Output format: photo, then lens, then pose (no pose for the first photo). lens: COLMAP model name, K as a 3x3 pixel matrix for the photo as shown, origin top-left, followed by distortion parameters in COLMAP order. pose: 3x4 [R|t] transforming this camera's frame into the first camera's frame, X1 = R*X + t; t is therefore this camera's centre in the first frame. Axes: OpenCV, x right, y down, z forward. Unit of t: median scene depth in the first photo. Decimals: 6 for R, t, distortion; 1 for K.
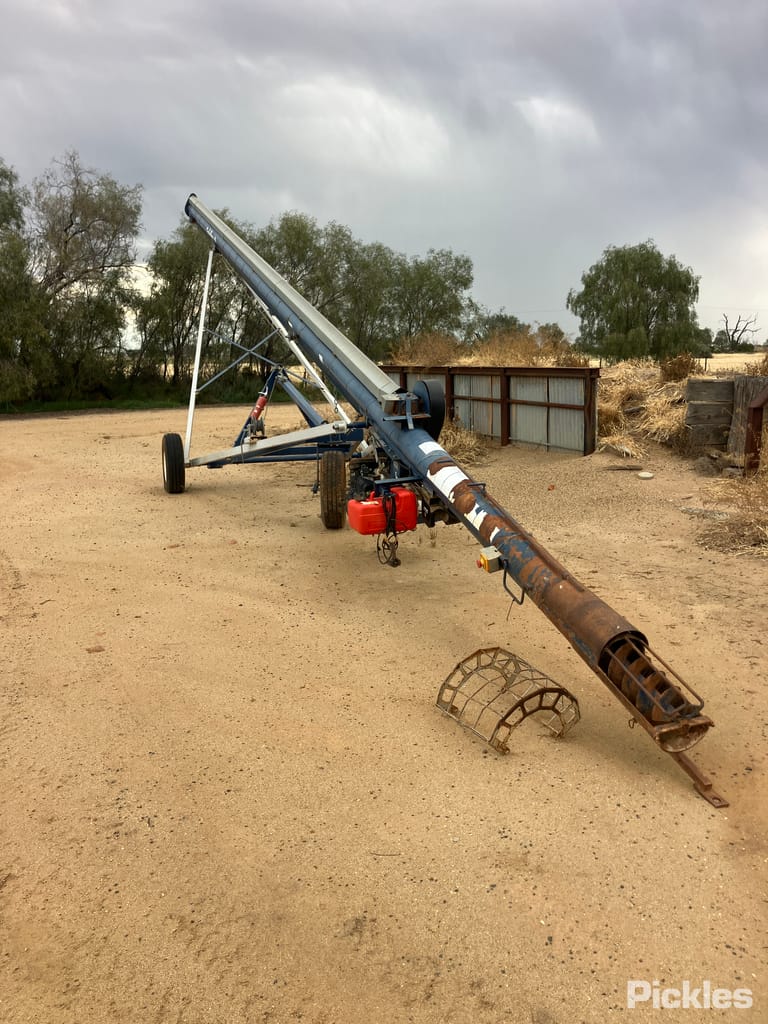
lens RADIAL K [[854.2, 0, 384.0], [0, 854.2, 512.0], [0, 0, 1]] dist [0.016560, -0.007413]
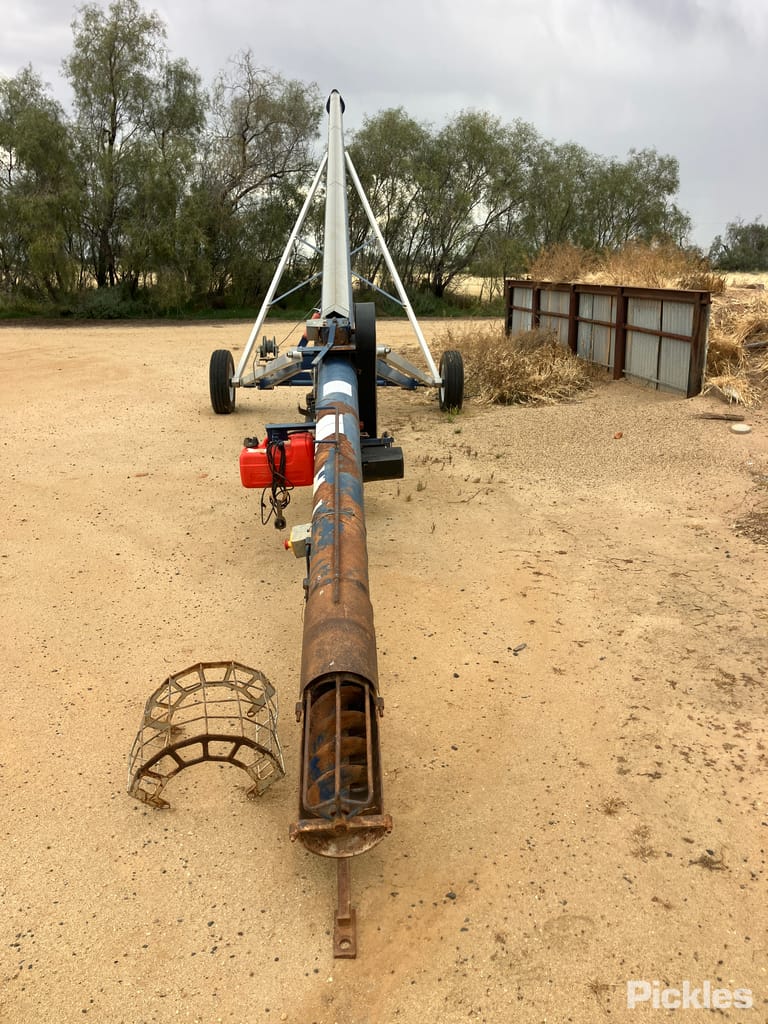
lens RADIAL K [[851.9, 0, 396.0], [0, 851.9, 506.6], [0, 0, 1]] dist [0.006060, 0.006126]
pose [[0.964879, 0.090157, -0.246739, 0.155146], [-0.066491, 0.992494, 0.102634, -0.024055], [0.254141, -0.082623, 0.963632, 0.103265]]
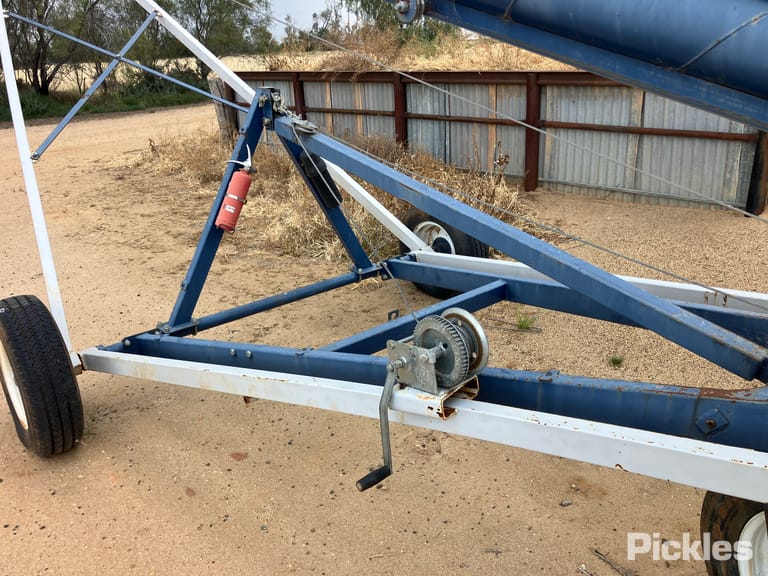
lens RADIAL K [[642.0, 0, 389.5], [0, 642.0, 273.6], [0, 0, 1]] dist [0.006495, -0.003835]
pose [[0.905519, -0.130022, 0.403892, -0.181600], [0.072941, 0.985422, 0.153698, -0.102531], [-0.417988, -0.109716, 0.901803, 0.598857]]
